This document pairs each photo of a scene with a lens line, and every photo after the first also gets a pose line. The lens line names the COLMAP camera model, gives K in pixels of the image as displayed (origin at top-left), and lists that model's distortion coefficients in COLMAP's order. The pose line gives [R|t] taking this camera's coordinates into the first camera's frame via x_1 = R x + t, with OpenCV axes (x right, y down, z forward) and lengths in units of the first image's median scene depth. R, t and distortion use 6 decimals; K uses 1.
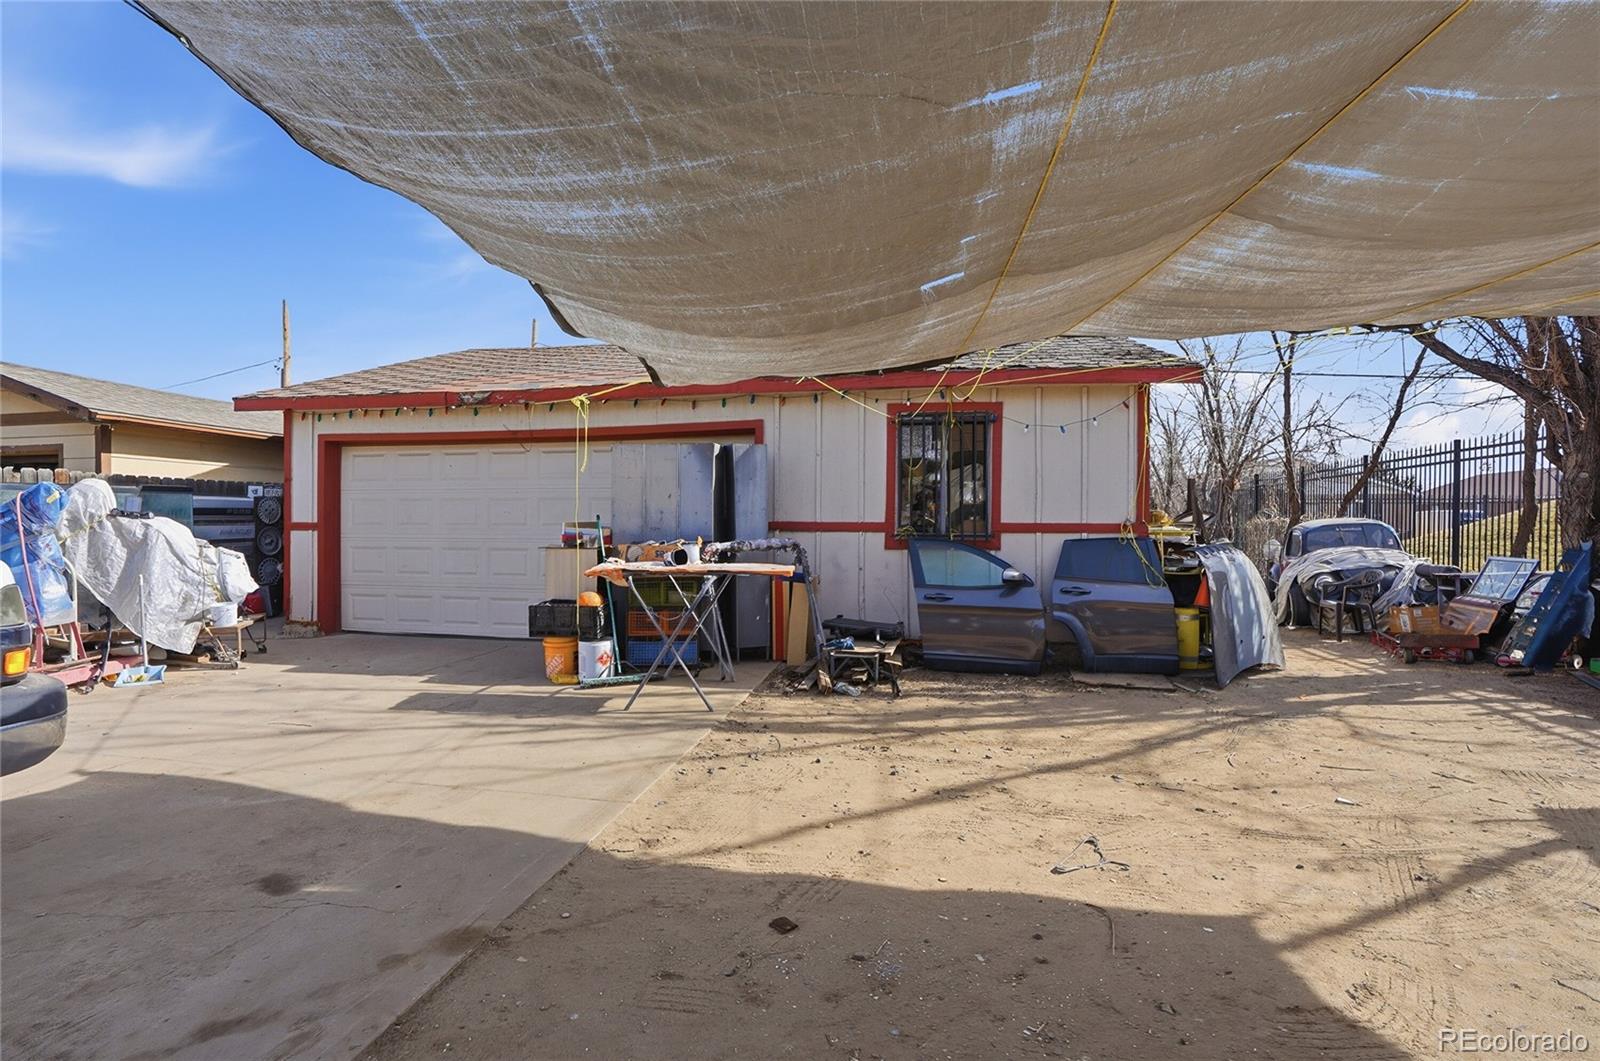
lens RADIAL K [[757.3, 0, 800.0], [0, 757.3, 530.5], [0, 0, 1]] dist [-0.052780, 0.000464]
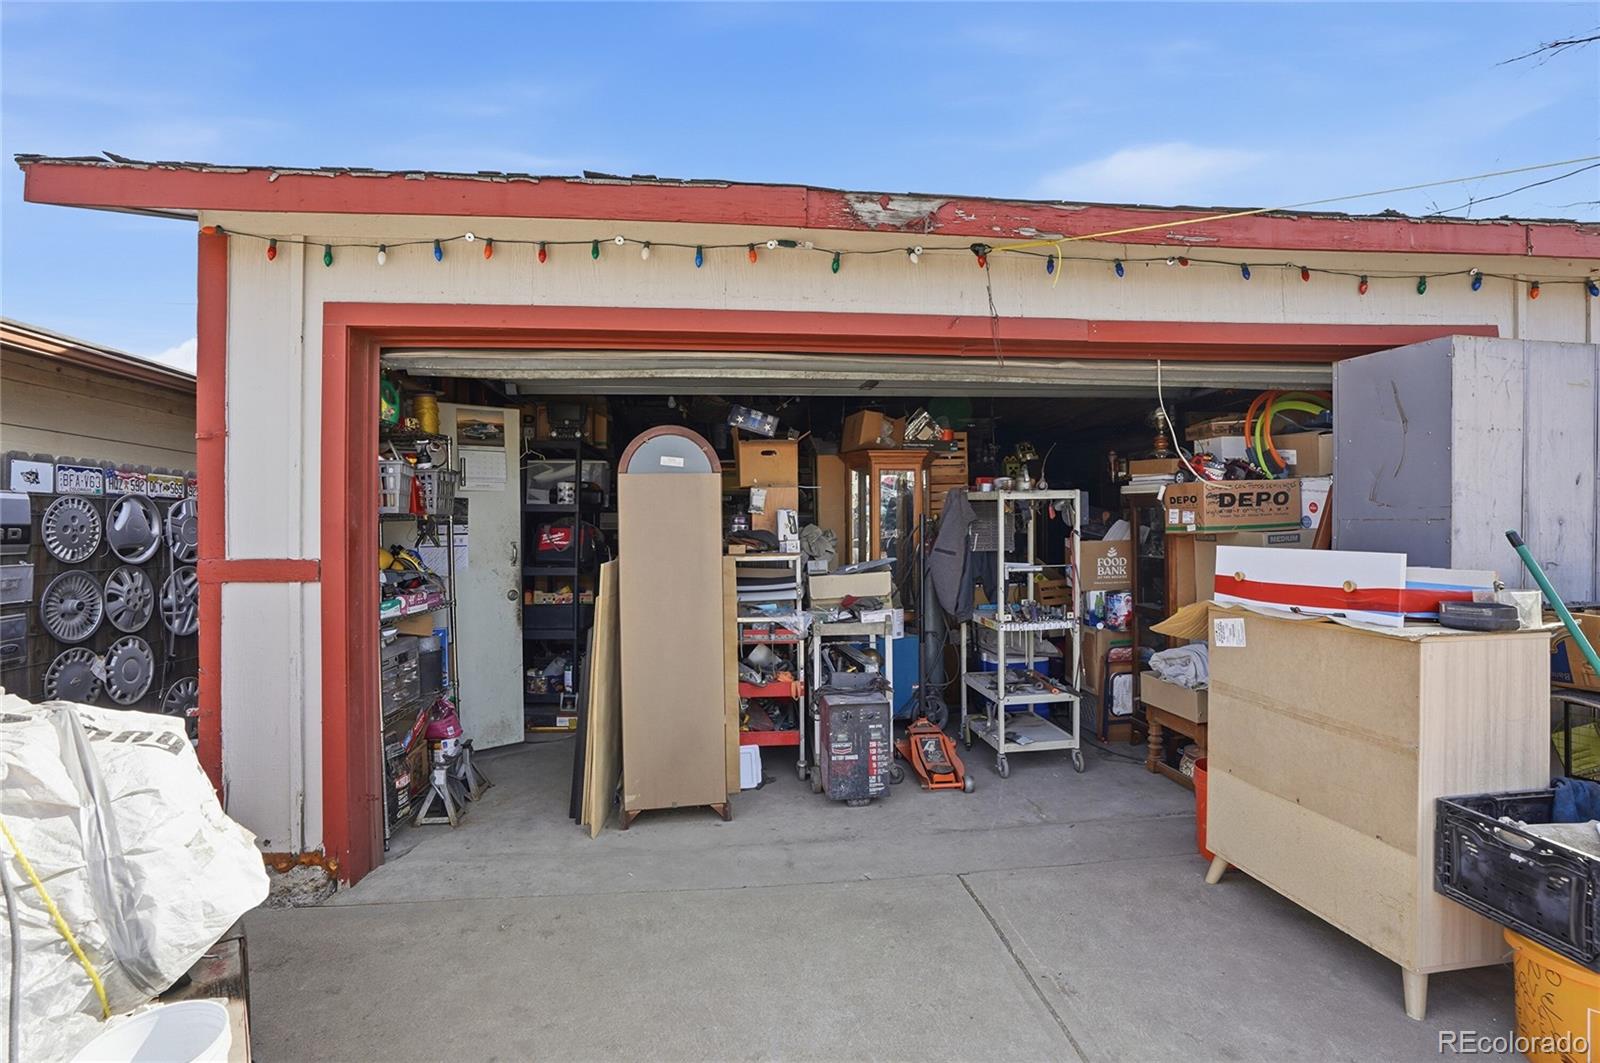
lens RADIAL K [[757.3, 0, 800.0], [0, 757.3, 531.5], [0, 0, 1]] dist [-0.052780, 0.000464]
pose [[0.957491, -0.012442, 0.288196, -0.638468], [0.015660, 0.999838, -0.008862, -0.021243], [-0.288039, 0.012999, 0.957530, 0.731497]]
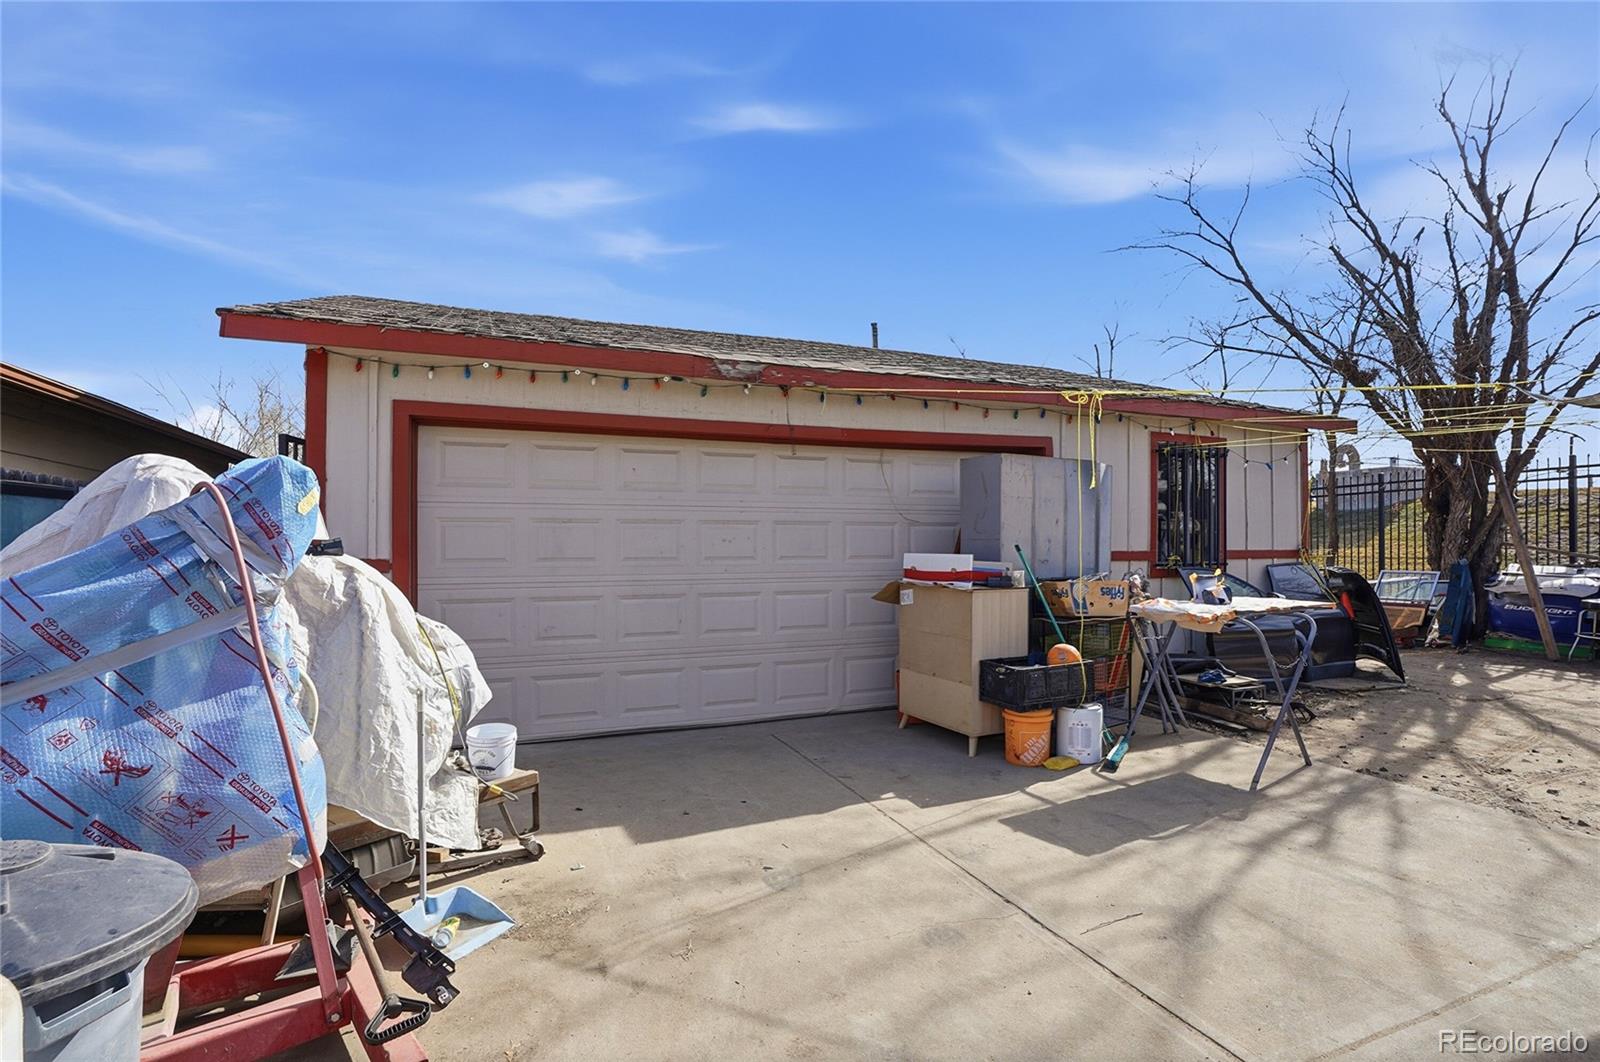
lens RADIAL K [[740.4, 0, 819.0], [0, 740.4, 547.9], [0, 0, 1]] dist [-0.001592, -0.000035]
pose [[0.832185, -0.009055, 0.554425, -0.814141], [0.013858, 0.999894, -0.004470, -0.015549], [-0.554326, 0.011402, 0.832222, 0.448151]]
